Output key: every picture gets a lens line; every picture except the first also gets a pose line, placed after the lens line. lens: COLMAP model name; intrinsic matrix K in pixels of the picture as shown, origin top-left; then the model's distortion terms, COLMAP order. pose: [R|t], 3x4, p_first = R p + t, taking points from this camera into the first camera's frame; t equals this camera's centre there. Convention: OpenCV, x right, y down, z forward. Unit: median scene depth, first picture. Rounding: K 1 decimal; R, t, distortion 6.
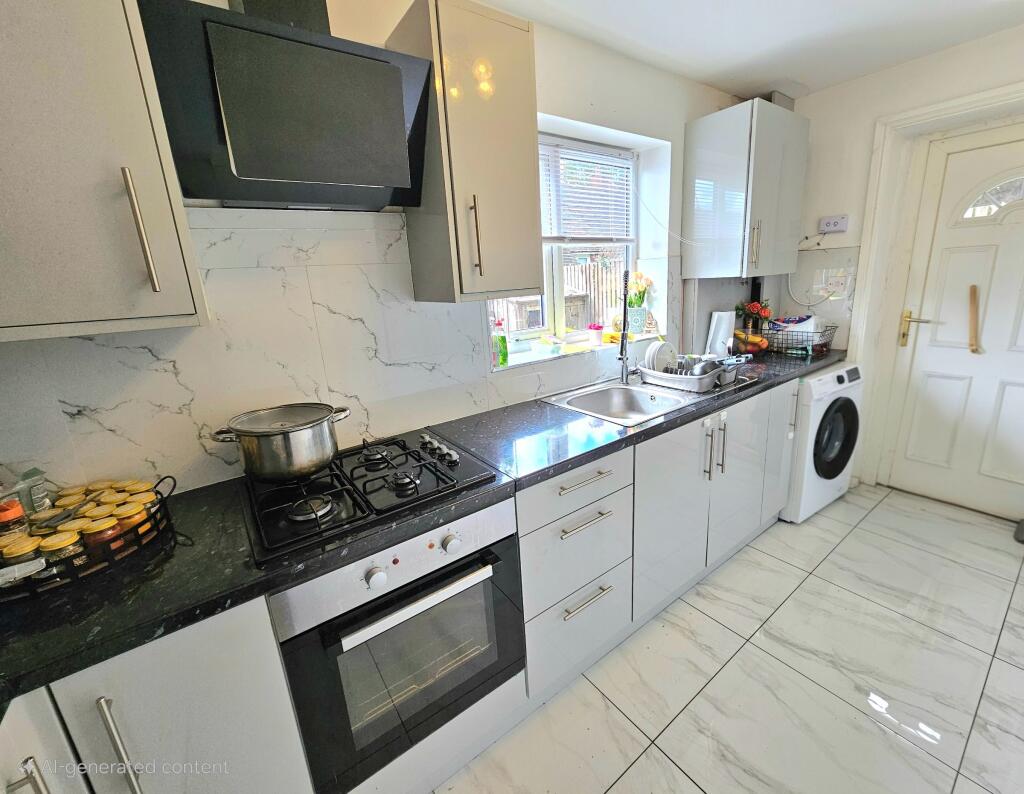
lens RADIAL K [[429.0, 0, 517.4], [0, 429.0, 392.1], [0, 0, 1]] dist [-0.001455, -0.000063]
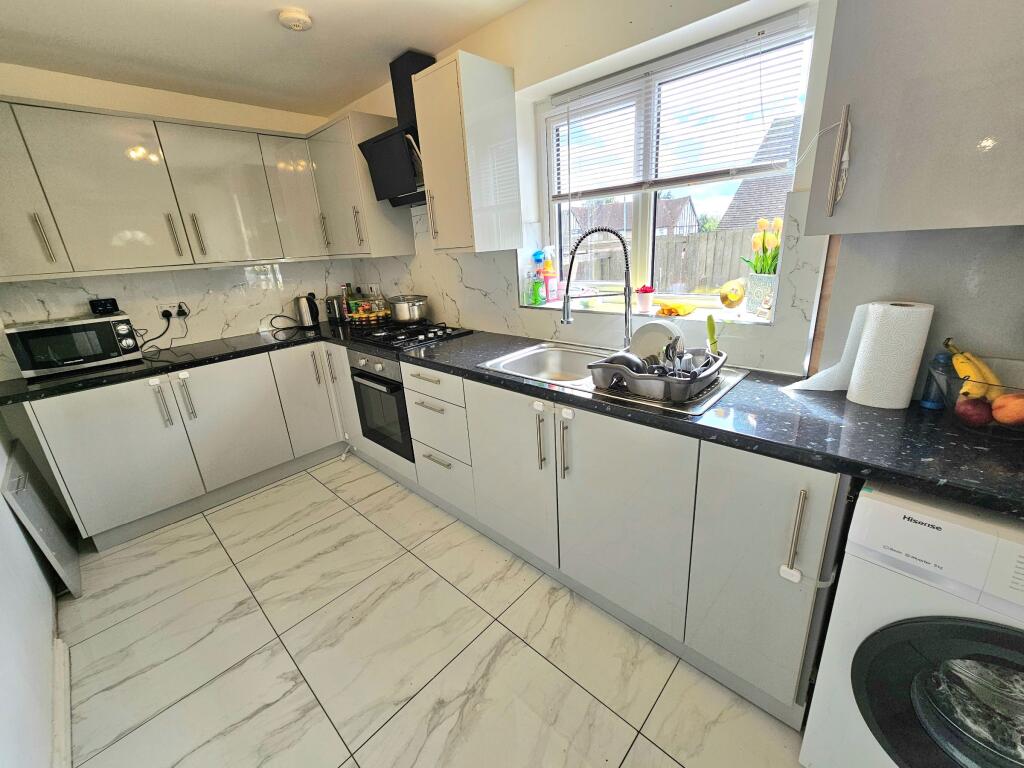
lens RADIAL K [[417.1, 0, 516.0], [0, 417.1, 380.7], [0, 0, 1]] dist [-0.001380, 0.000509]
pose [[0.182758, 0.345030, -0.920627, 1.302938], [-0.202589, 0.929518, 0.308145, -0.252976], [0.962059, 0.130193, 0.239777, 0.776112]]
